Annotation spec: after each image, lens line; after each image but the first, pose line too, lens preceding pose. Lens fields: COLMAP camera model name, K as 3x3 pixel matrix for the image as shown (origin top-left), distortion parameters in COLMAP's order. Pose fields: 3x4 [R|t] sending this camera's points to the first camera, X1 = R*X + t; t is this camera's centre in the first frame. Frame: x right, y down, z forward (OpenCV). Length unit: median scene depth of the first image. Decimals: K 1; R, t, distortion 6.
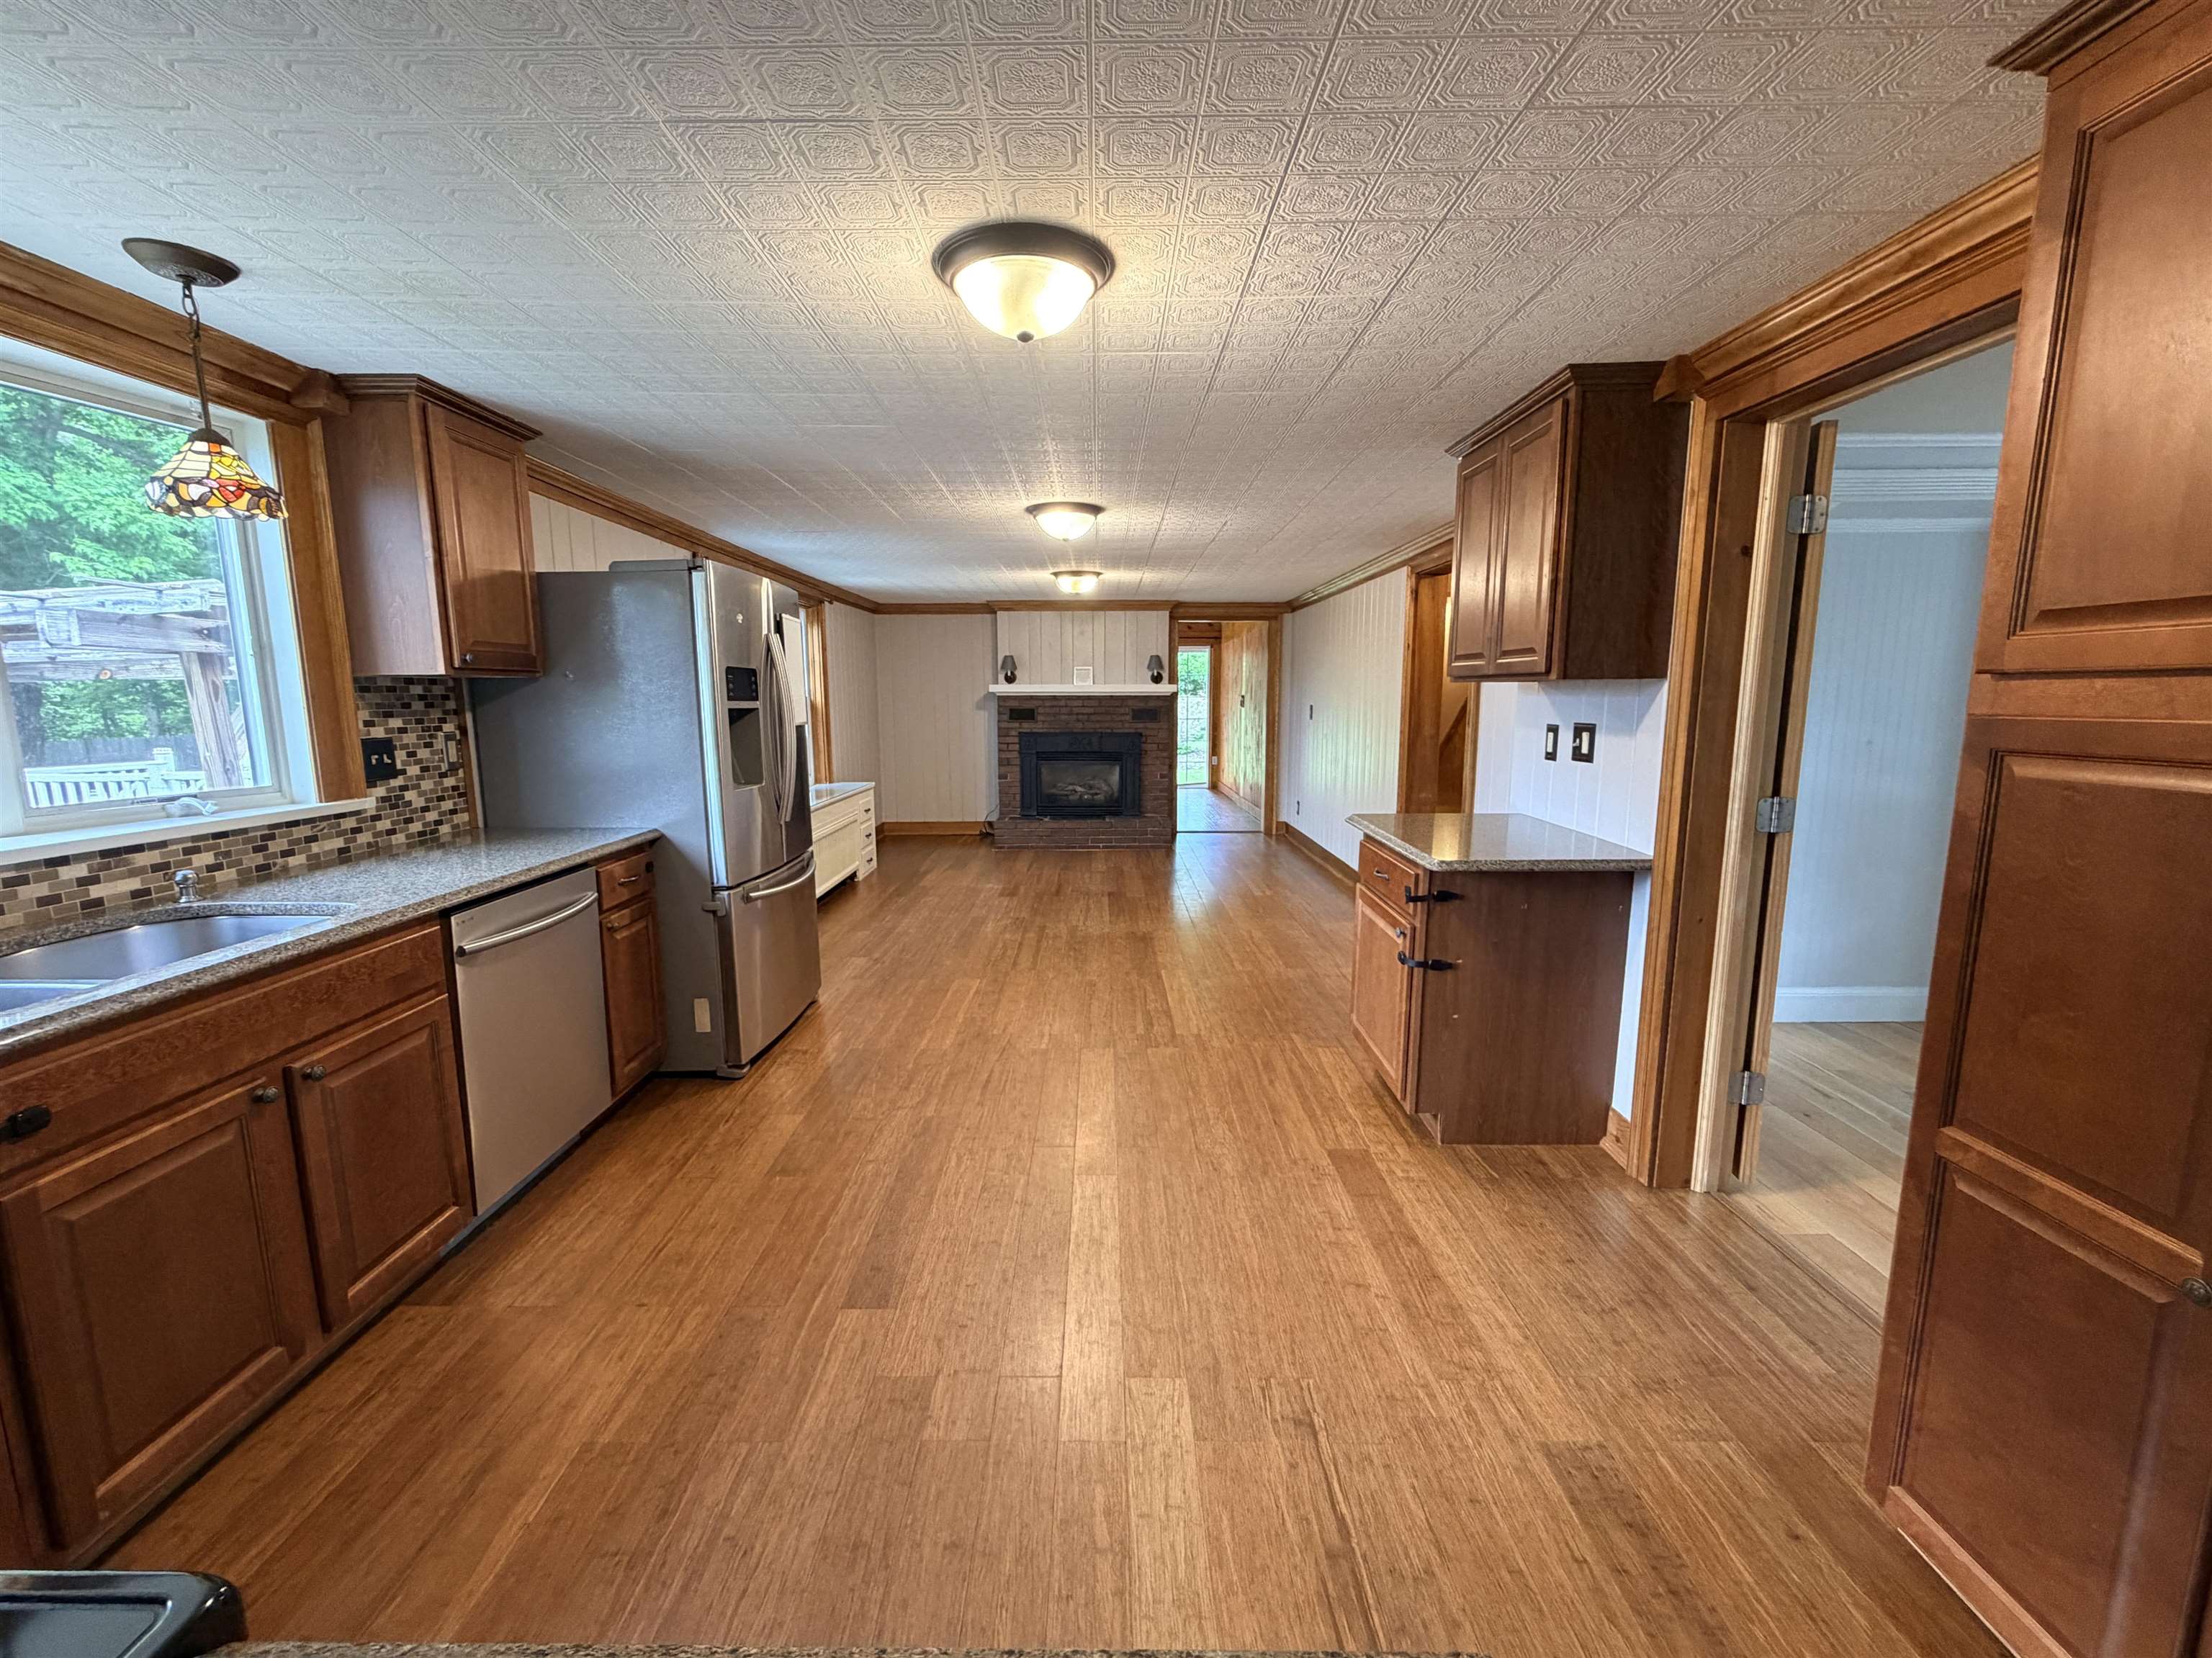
lens RADIAL K [[882.5, 0, 1096.8], [0, 882.5, 825.2], [0, 0, 1]] dist [-0.001809, -0.000097]
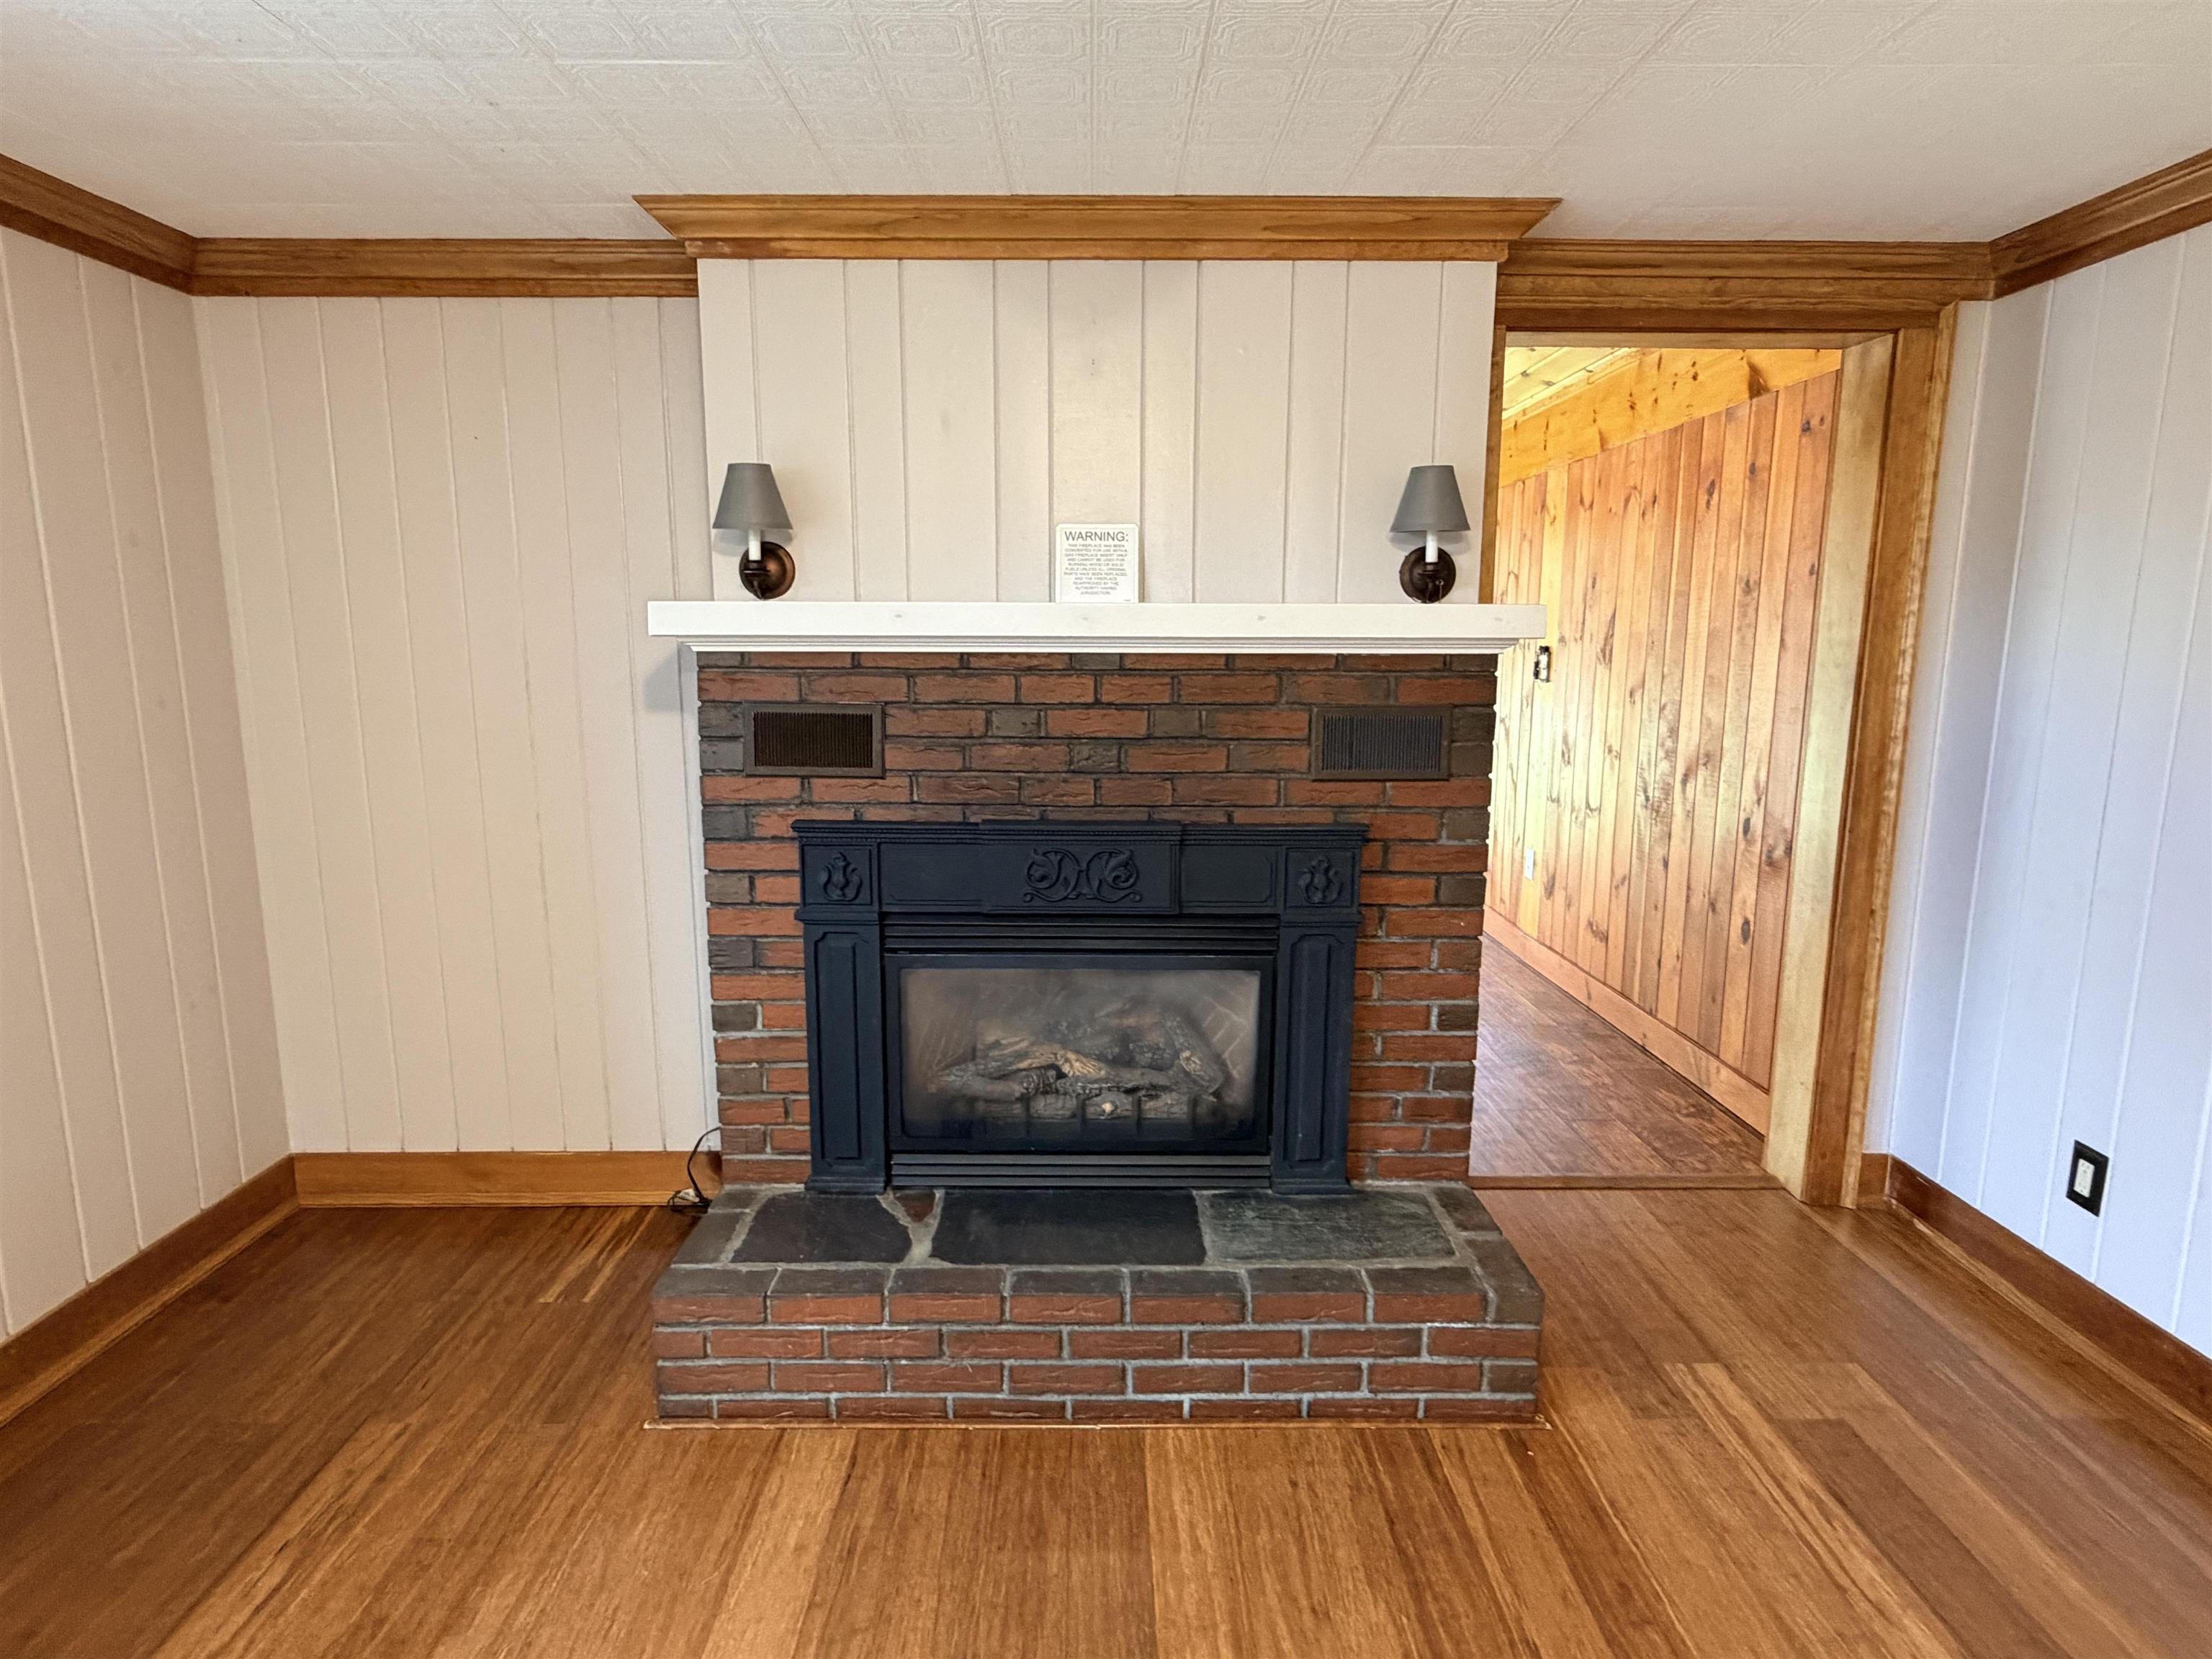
lens RADIAL K [[1209.9, 0, 1112.3], [0, 1209.9, 830.8], [0, 0, 1]] dist [0.003484, 0.001116]
pose [[0.999727, 0.003187, 0.023157, -0.018394], [-0.003326, 0.999976, 0.005996, -0.104500], [-0.023137, -0.006072, 0.999714, 0.696508]]
